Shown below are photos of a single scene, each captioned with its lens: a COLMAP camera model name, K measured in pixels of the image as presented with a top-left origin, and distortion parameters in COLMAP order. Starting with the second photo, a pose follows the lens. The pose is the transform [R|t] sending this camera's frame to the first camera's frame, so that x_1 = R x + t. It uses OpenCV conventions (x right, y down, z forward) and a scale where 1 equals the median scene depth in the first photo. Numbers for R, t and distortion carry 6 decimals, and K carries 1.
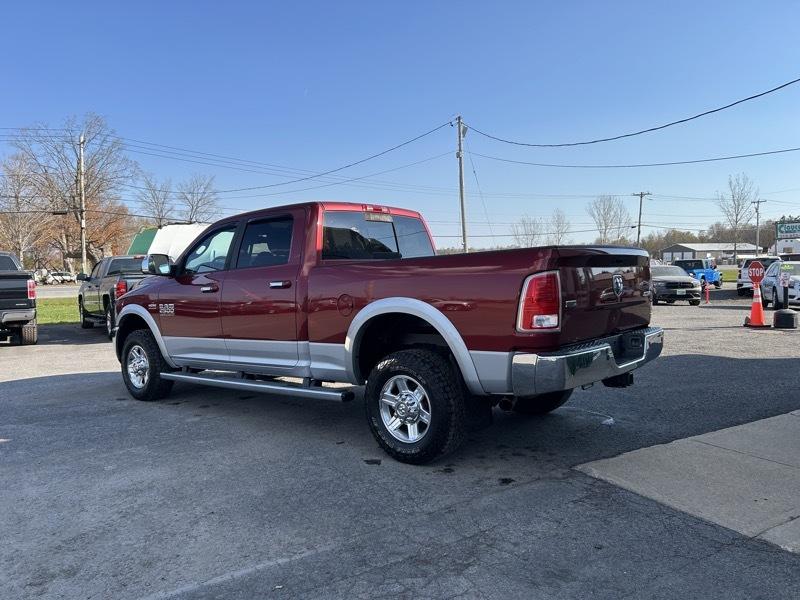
lens RADIAL K [[600.6, 0, 391.2], [0, 600.6, 294.8], [0, 0, 1]] dist [0.050181, -0.052836]
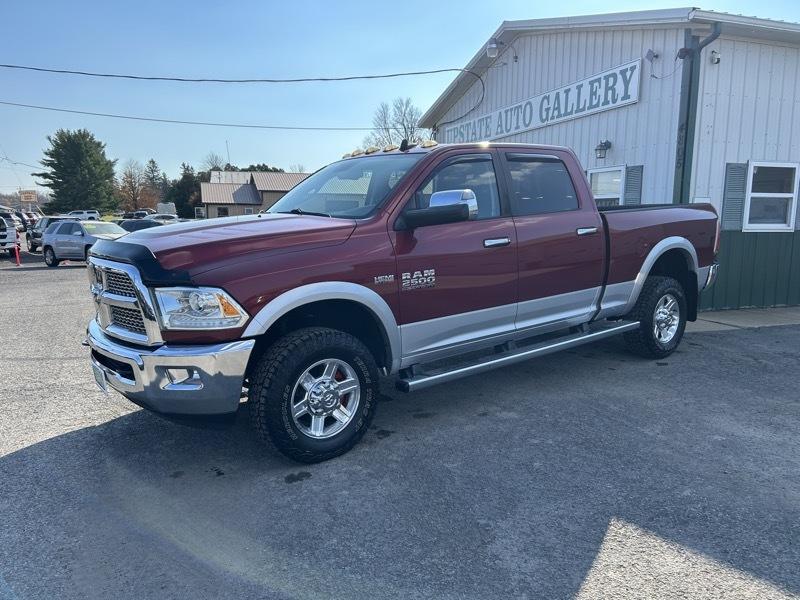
lens RADIAL K [[600.6, 0, 399.5], [0, 600.6, 298.8], [0, 0, 1]] dist [0.050181, -0.052836]
pose [[0.204404, -0.115359, 0.972066, -1.270737], [0.049362, 0.992983, 0.107461, -0.030838], [-0.977641, 0.026017, 0.208664, 1.150409]]
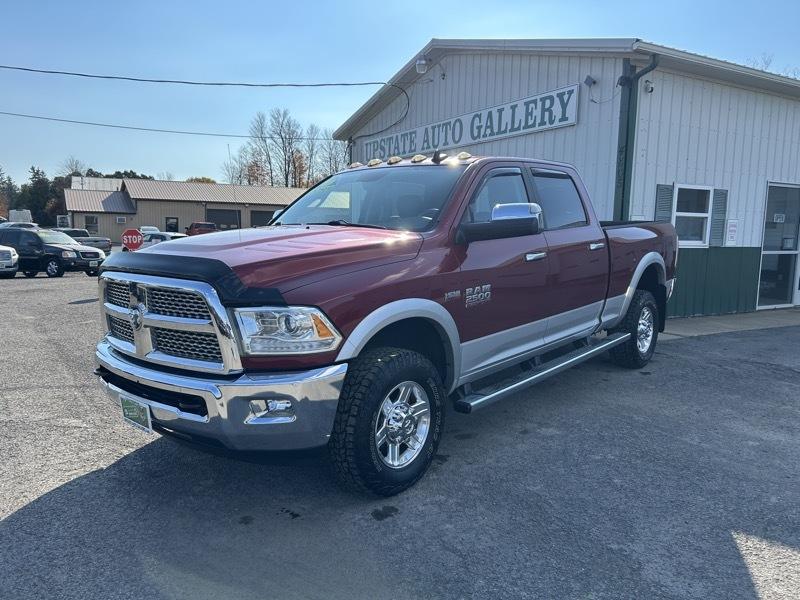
lens RADIAL K [[600.6, 0, 393.8], [0, 600.6, 299.2], [0, 0, 1]] dist [0.050181, -0.052836]
pose [[0.009266, -0.096464, 0.995293, -1.253650], [0.040275, 0.994564, 0.096019, -0.042418], [-0.999146, 0.039195, 0.013100, 1.391805]]
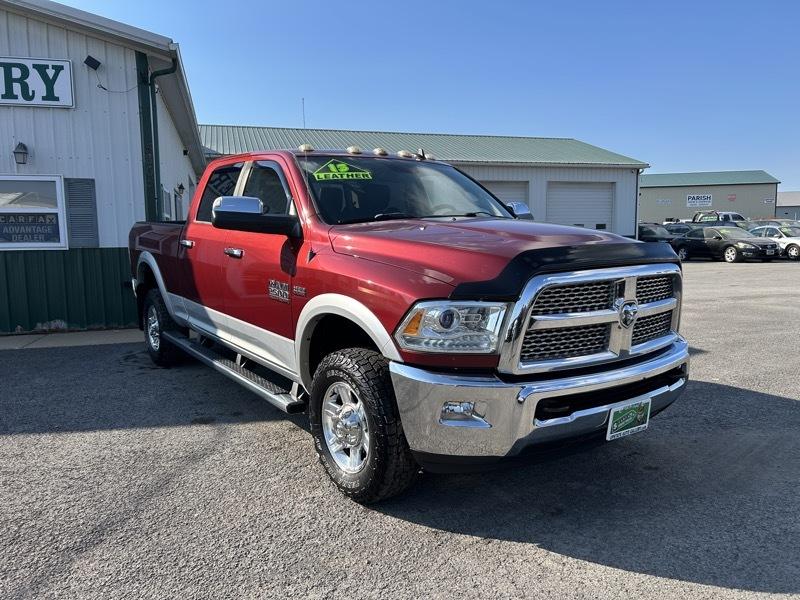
lens RADIAL K [[600.6, 0, 400.5], [0, 600.6, 306.0], [0, 0, 1]] dist [0.050181, -0.052836]
pose [[-0.971389, 0.005084, 0.237440, -0.533354], [0.045104, 0.985525, 0.163421, -0.086241], [-0.233172, 0.169454, -0.957557, 2.297982]]
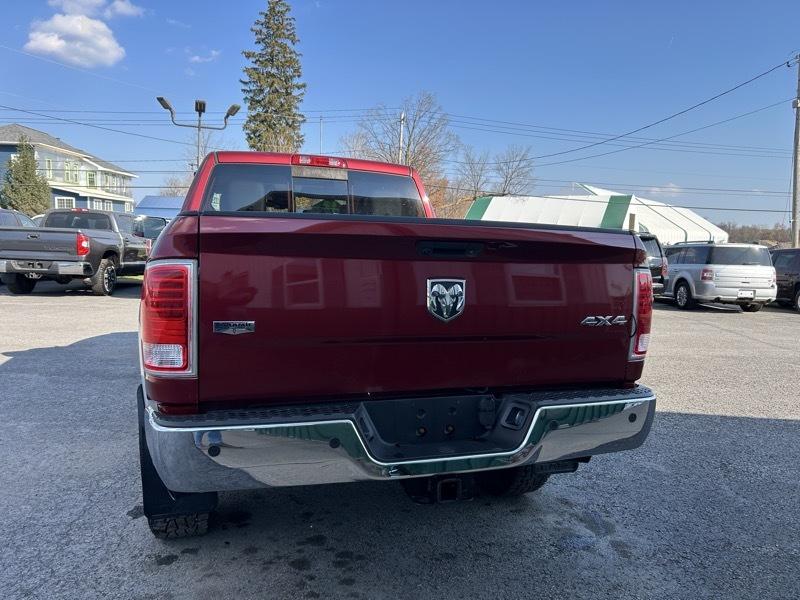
lens RADIAL K [[600.6, 0, 397.2], [0, 600.6, 298.3], [0, 0, 1]] dist [0.050181, -0.052836]
pose [[0.859053, 0.093445, -0.503286, 0.513513], [-0.068307, 0.995330, 0.068210, -0.039978], [0.507309, -0.024218, 0.861424, 0.487991]]
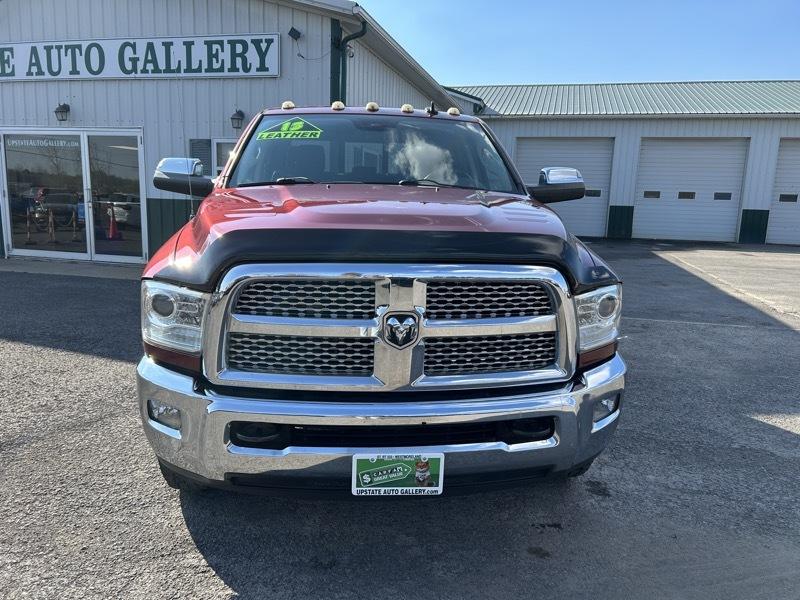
lens RADIAL K [[600.6, 0, 402.4], [0, 600.6, 302.5], [0, 0, 1]] dist [0.050181, -0.052836]
pose [[-0.720295, -0.121671, 0.682914, -0.894569], [0.024218, 0.979486, 0.200052, -0.074307], [-0.693245, 0.160635, -0.702572, 1.969605]]
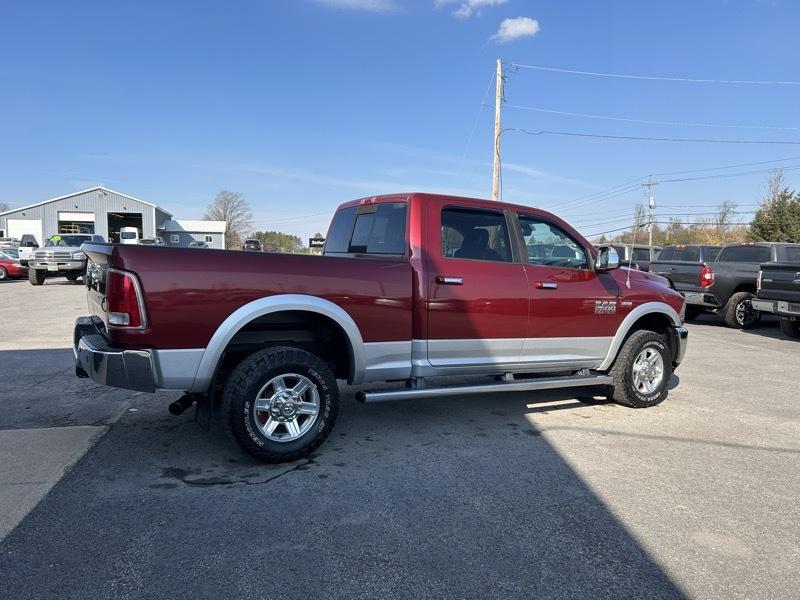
lens RADIAL K [[600.6, 0, 404.7], [0, 600.6, 302.1], [0, 0, 1]] dist [0.050181, -0.052836]
pose [[-0.318138, 0.087856, -0.943965, 1.034961], [-0.059368, 0.991896, 0.112326, -0.109087], [0.946184, 0.091776, -0.310344, 1.605950]]
